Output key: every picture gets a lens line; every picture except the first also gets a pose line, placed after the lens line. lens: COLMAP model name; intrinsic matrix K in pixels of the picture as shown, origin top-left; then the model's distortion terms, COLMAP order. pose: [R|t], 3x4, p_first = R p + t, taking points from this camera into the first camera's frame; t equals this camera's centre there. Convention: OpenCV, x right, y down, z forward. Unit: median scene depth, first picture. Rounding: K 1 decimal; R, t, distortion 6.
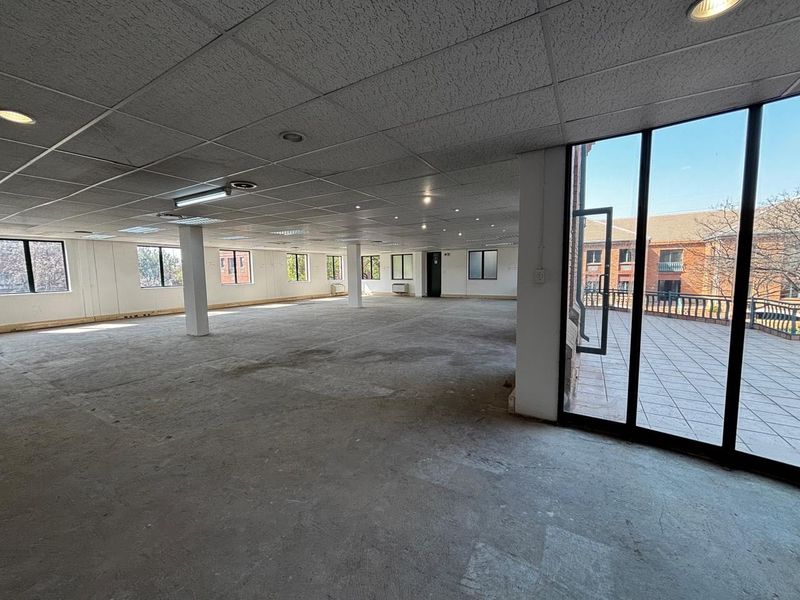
lens RADIAL K [[318.6, 0, 400.0], [0, 318.6, 300.0], [0, 0, 1]] dist [-0.001352, -0.000484]
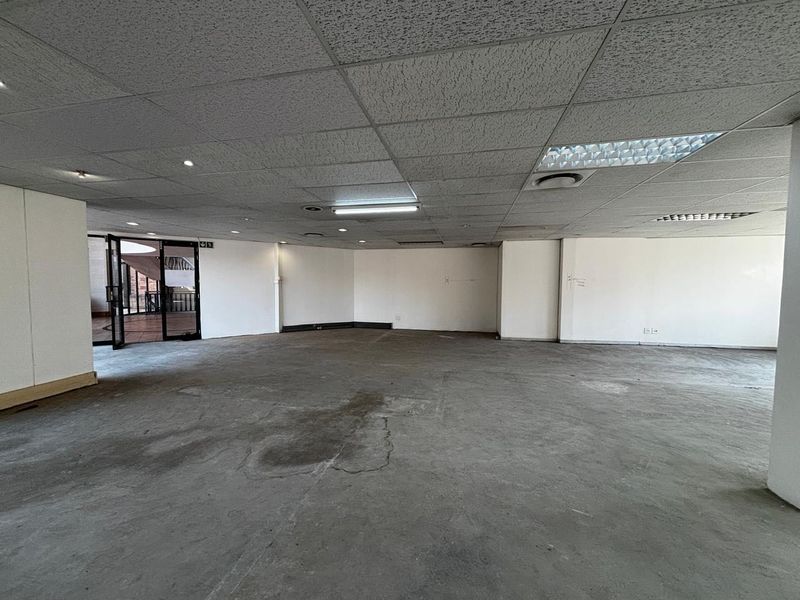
lens RADIAL K [[327.1, 0, 400.0], [0, 327.1, 300.0], [0, 0, 1]] dist [0.001366, -0.000064]
pose [[-0.953098, 0.025485, -0.301588, -0.315392], [-0.020941, 0.988508, 0.149710, -0.156914], [0.301938, 0.149003, -0.941611, 1.736679]]
